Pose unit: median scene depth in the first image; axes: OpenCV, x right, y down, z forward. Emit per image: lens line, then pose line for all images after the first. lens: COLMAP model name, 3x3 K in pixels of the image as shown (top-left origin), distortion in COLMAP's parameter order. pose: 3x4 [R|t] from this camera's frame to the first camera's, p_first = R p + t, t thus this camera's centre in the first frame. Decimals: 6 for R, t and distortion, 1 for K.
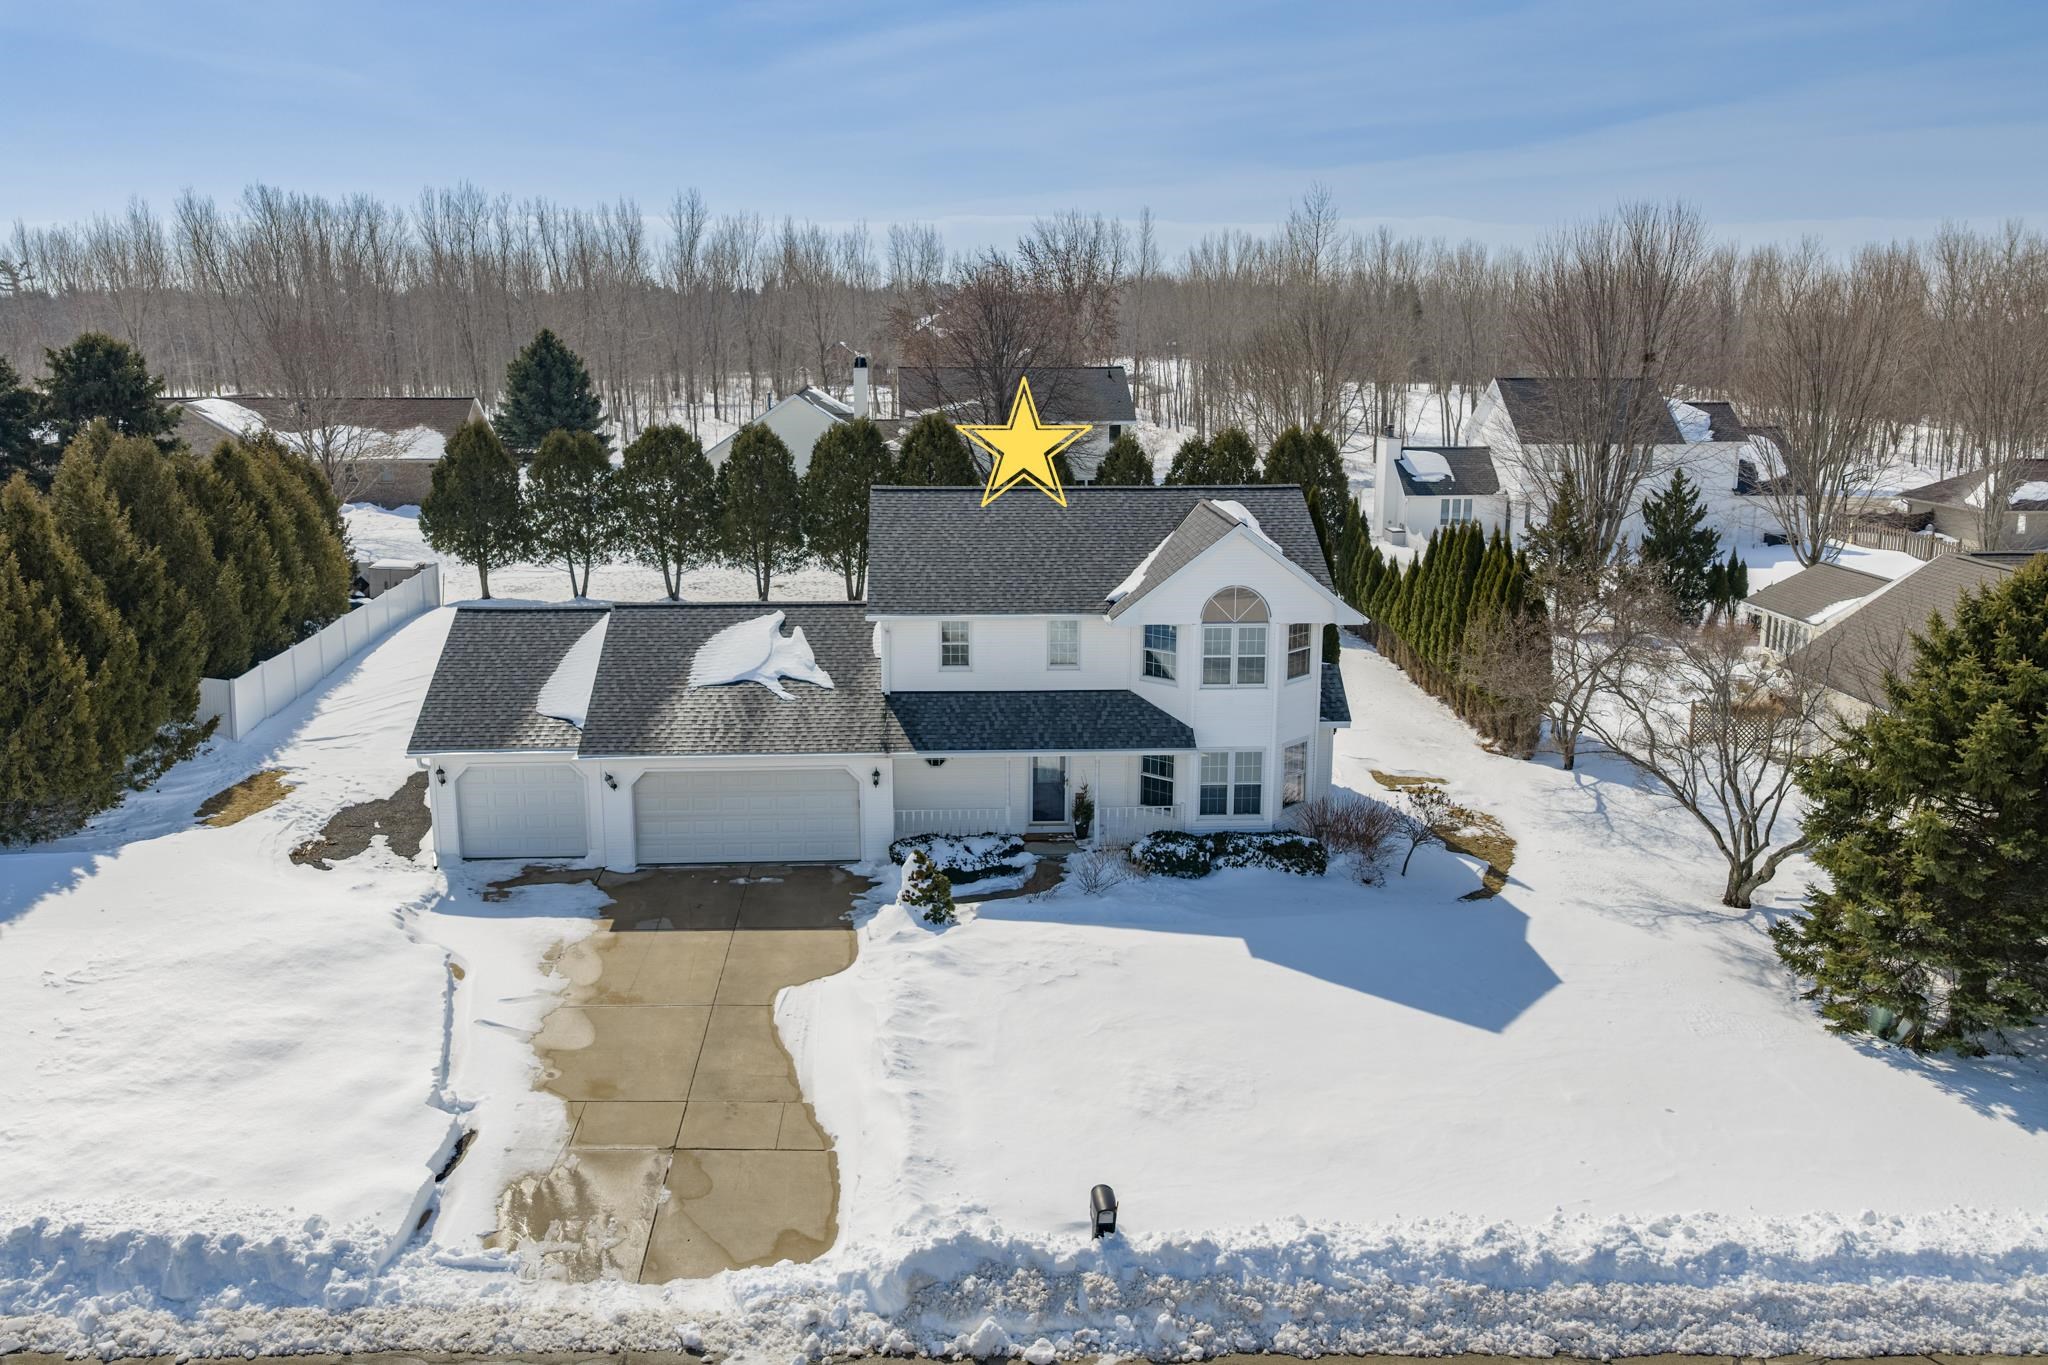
lens RADIAL K [[1698.0, 0, 1024.0], [0, 1698.0, 682.5], [0, 0, 1]] dist [0.010441, -0.002420]
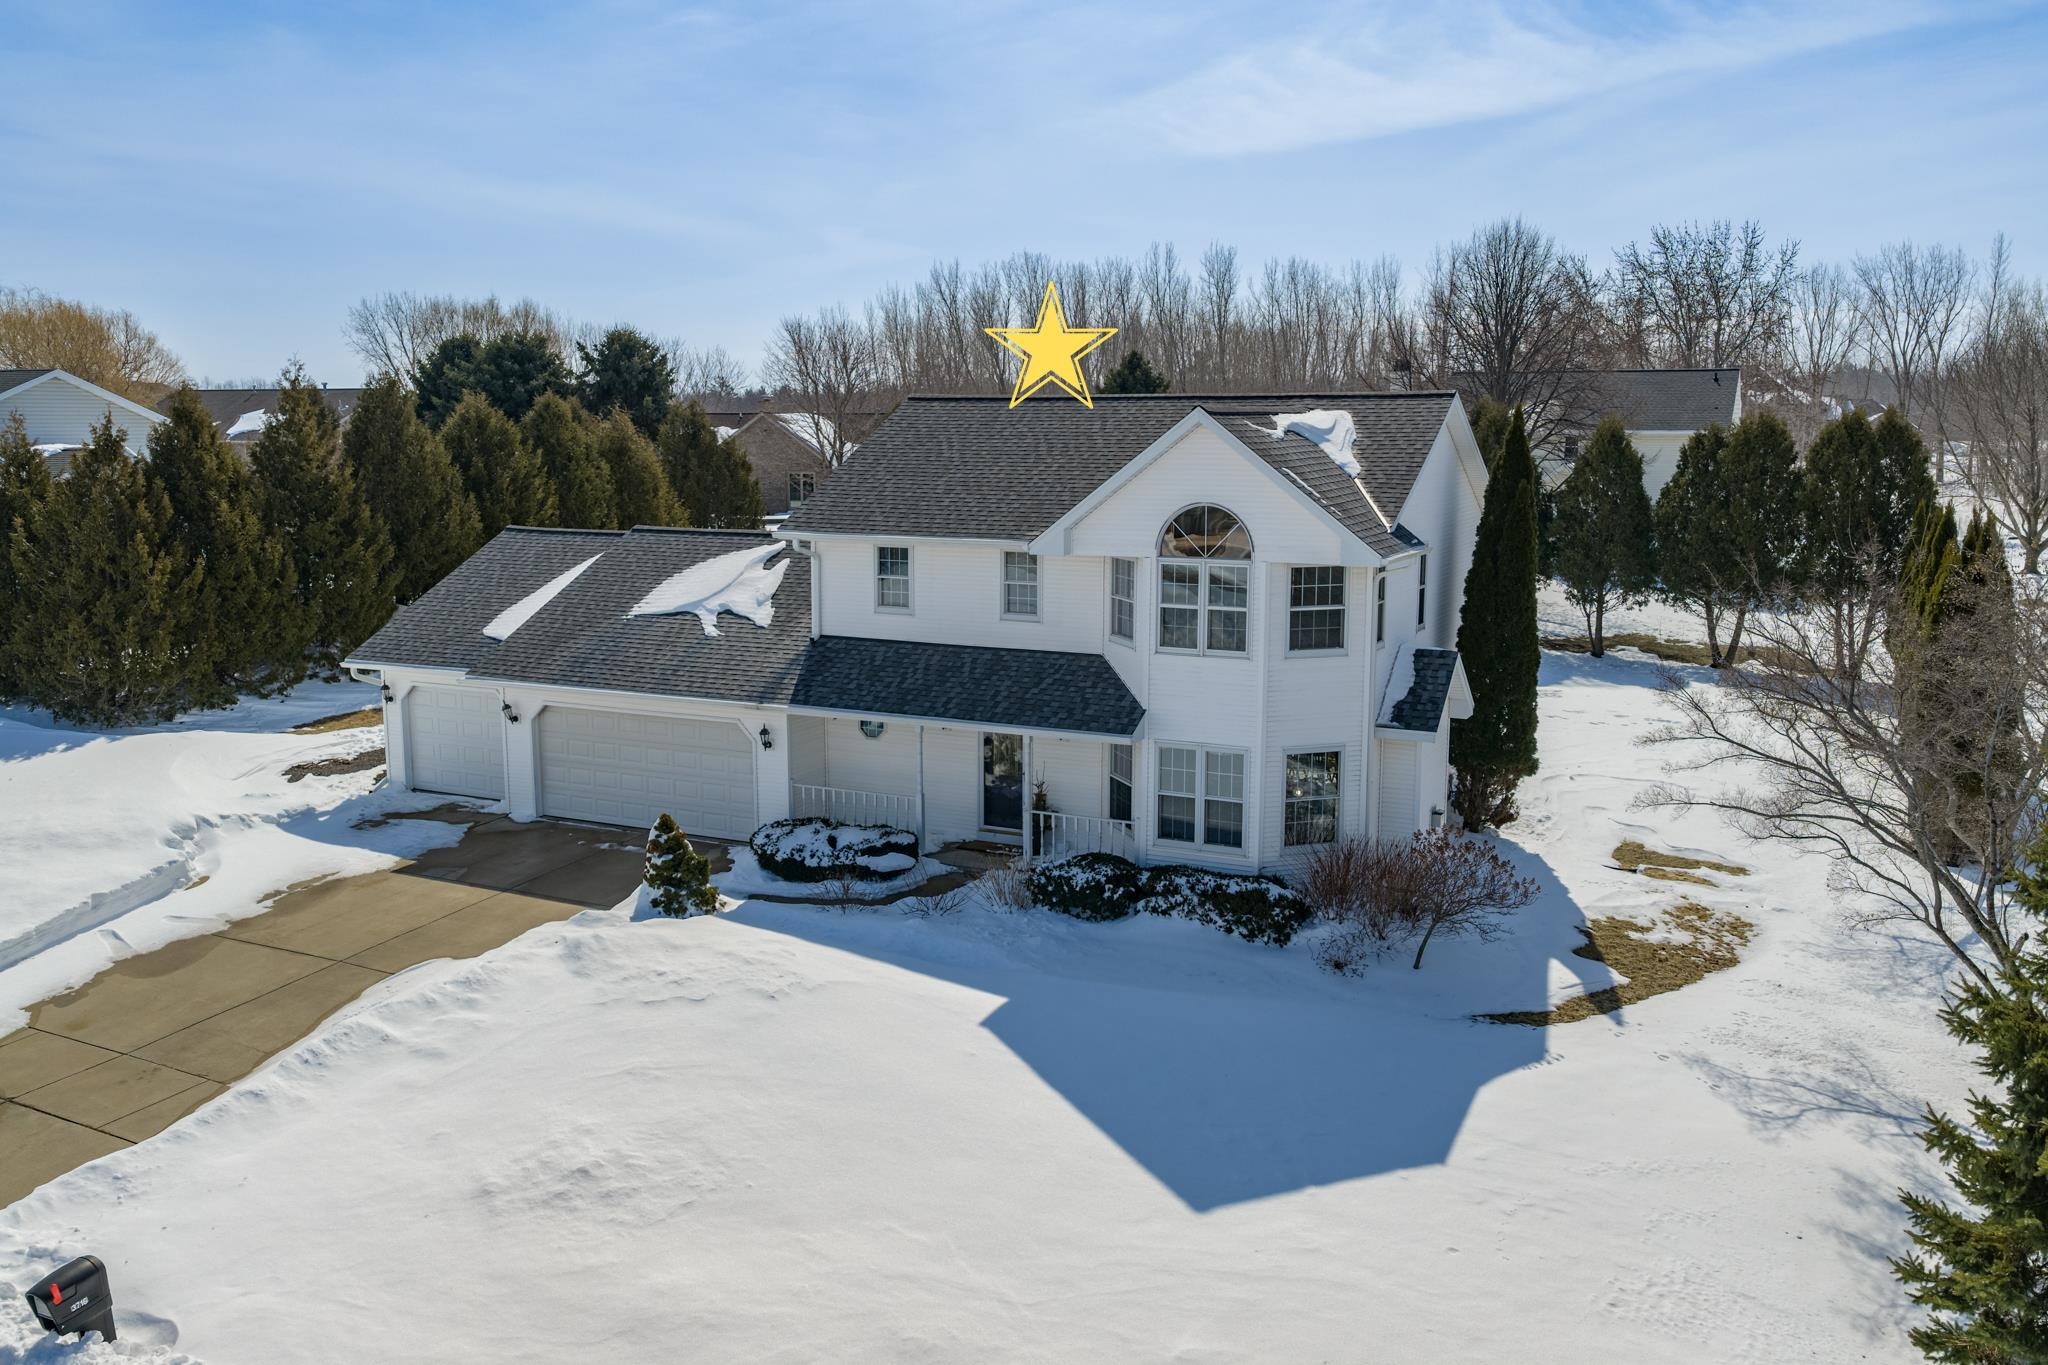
lens RADIAL K [[1698.0, 0, 1024.0], [0, 1698.0, 682.5], [0, 0, 1]] dist [0.010441, -0.002420]
pose [[0.870721, 0.075193, -0.485994, 0.398329], [-0.102062, 0.994355, -0.029012, 0.041624], [0.481069, 0.074863, 0.873480, 0.374047]]
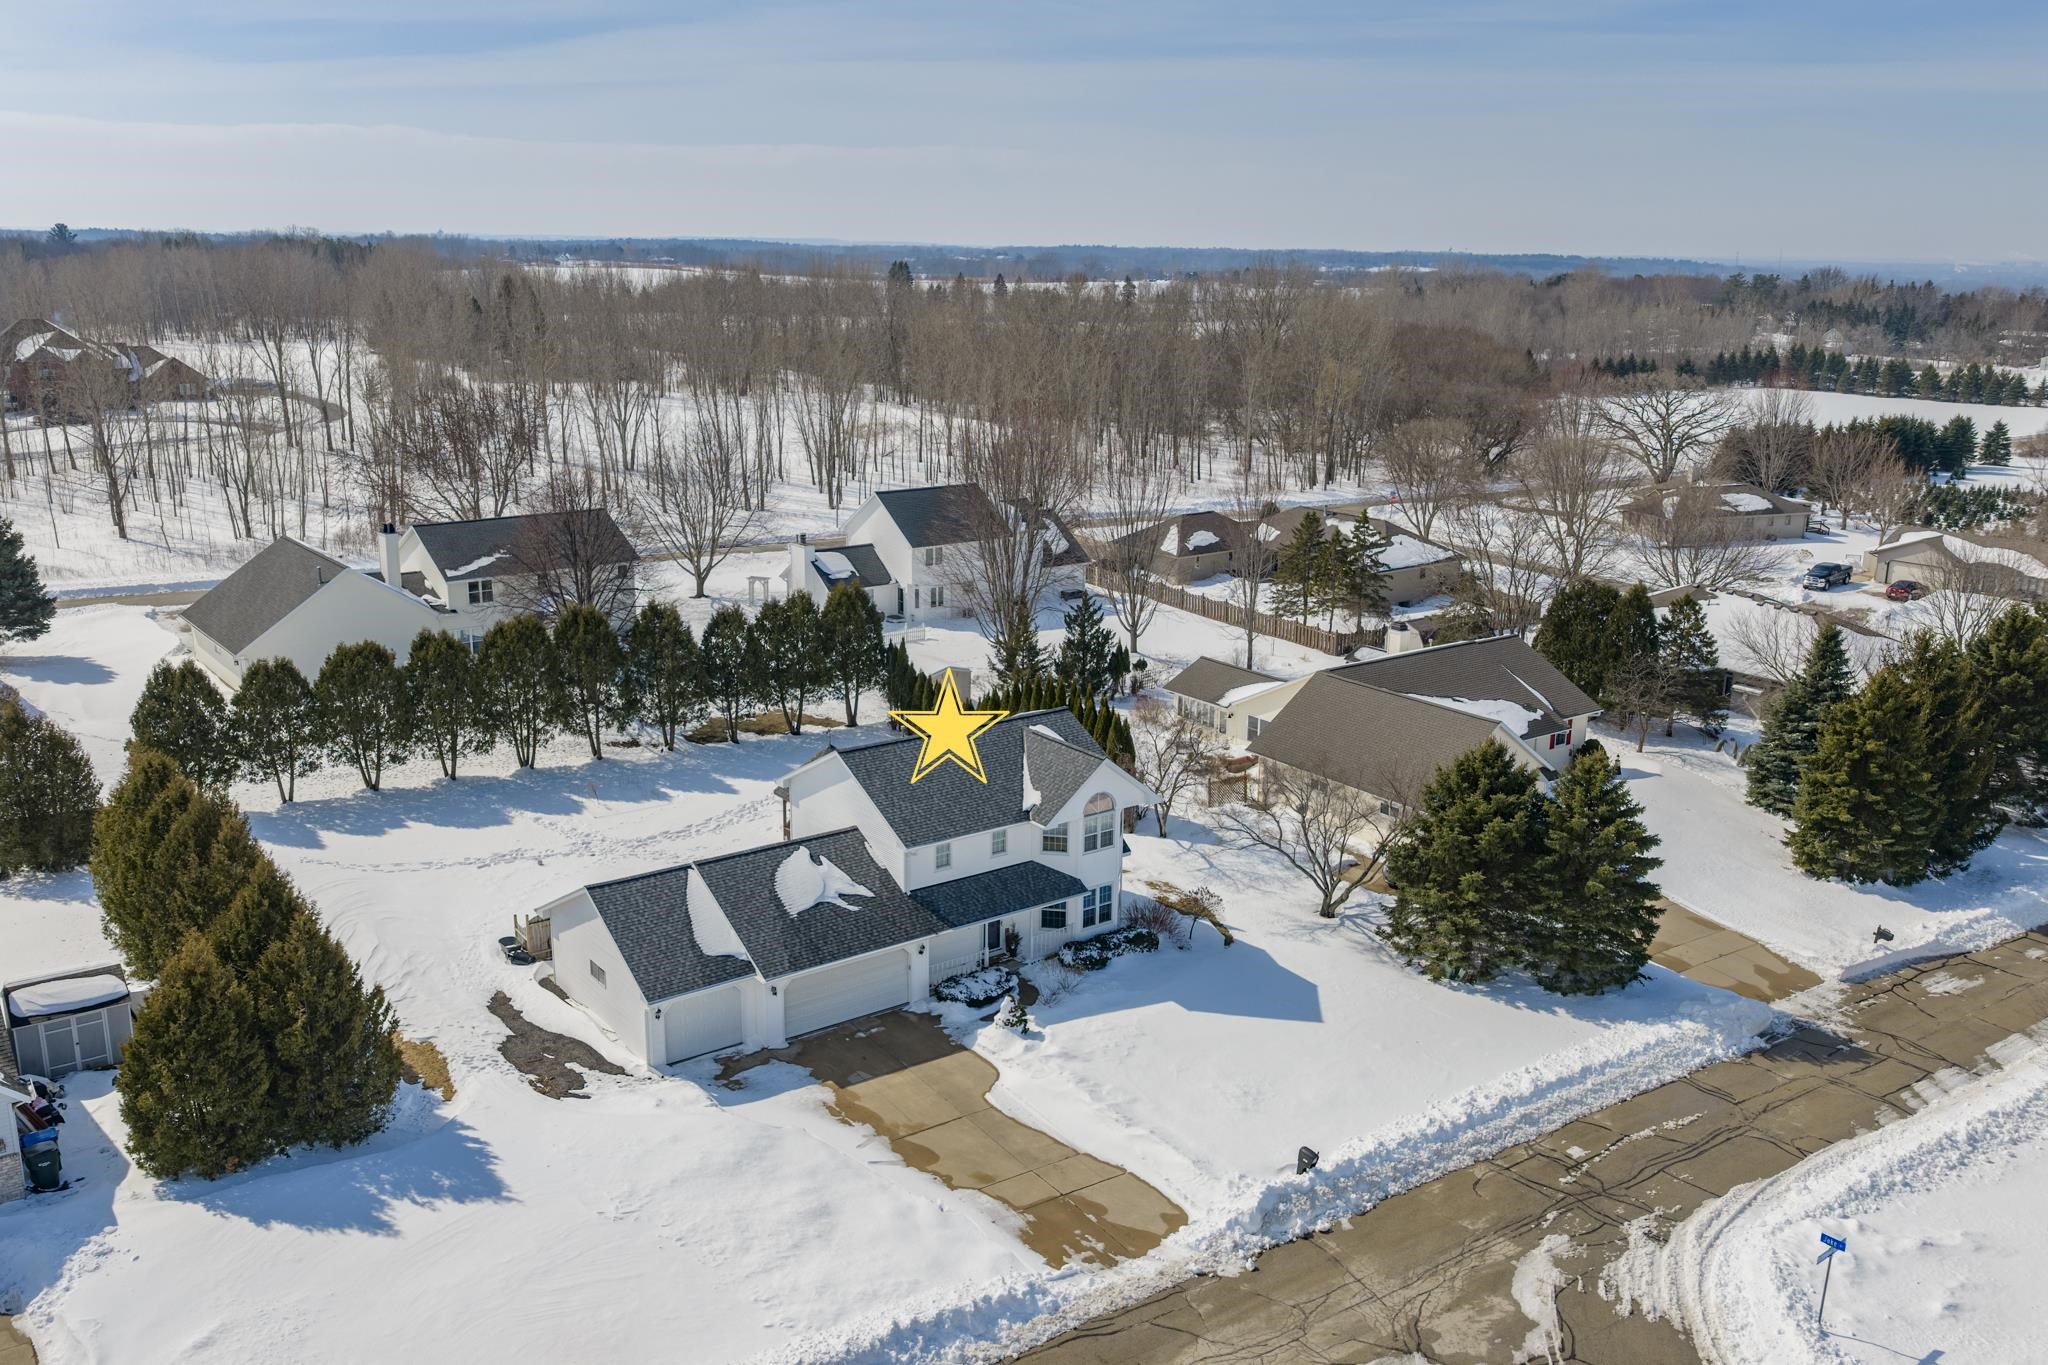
lens RADIAL K [[1698.0, 0, 1024.0], [0, 1698.0, 682.5], [0, 0, 1]] dist [0.010441, -0.002420]
pose [[0.836665, -0.131531, 0.531687, -0.819272], [0.105691, 0.991263, 0.078908, -0.306075], [-0.537420, -0.009825, 0.843257, -0.379754]]
